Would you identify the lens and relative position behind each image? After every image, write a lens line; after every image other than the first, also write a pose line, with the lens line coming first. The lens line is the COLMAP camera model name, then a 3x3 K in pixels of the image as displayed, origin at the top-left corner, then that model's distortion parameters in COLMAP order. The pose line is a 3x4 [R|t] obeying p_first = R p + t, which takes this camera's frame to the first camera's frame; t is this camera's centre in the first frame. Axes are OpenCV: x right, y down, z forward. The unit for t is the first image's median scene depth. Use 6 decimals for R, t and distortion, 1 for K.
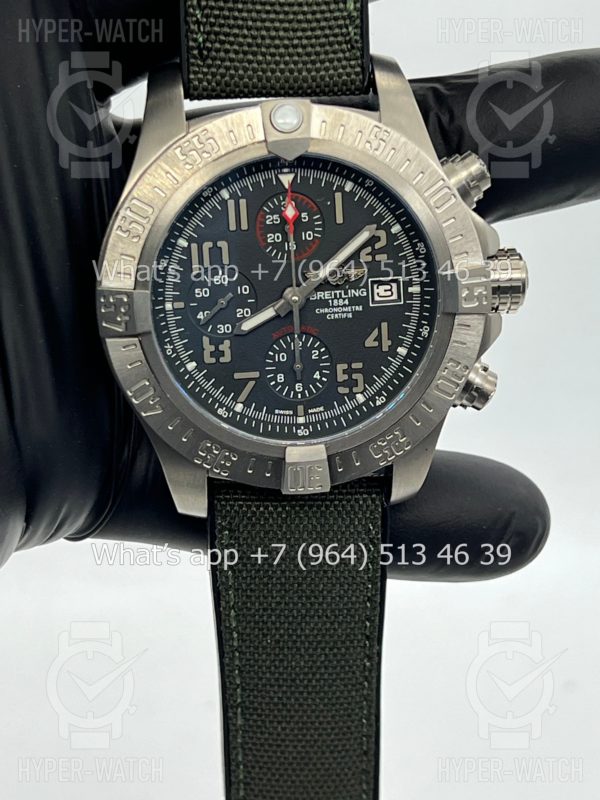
lens RADIAL K [[1750.5, 0, 300.0], [0, 1750.5, 400.0], [0, 0, 1]] dist [0.118171, -0.172398]
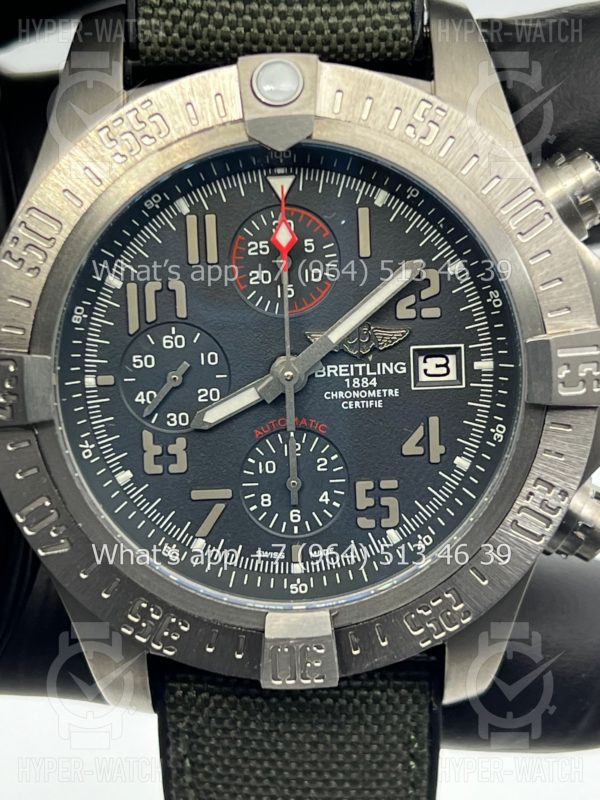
lens RADIAL K [[1818.1, 0, 317.3], [0, 1818.1, 400.0], [0, 0, 1]] dist [0.314286, -2.715547]
pose [[0.996110, 0.027990, -0.083559, 0.061209], [-0.031747, 0.998528, -0.043966, -0.020464], [0.082206, 0.046448, 0.995532, 0.351182]]
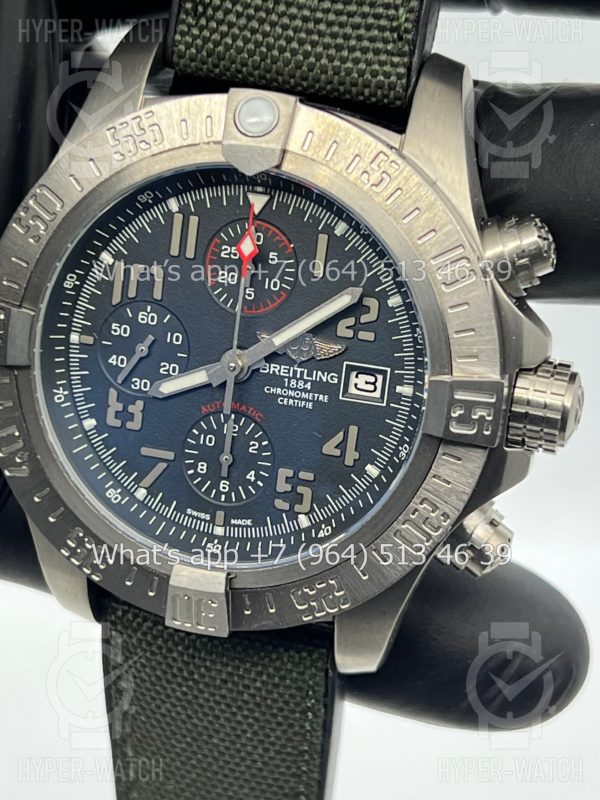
lens RADIAL K [[1818.1, 0, 317.3], [0, 1818.1, 400.0], [0, 0, 1]] dist [0.314286, -2.715547]
pose [[0.935967, 0.226018, -0.269967, 0.232456], [-0.224053, 0.973816, 0.038500, -0.080122], [0.271600, 0.024453, 0.962100, 0.287704]]
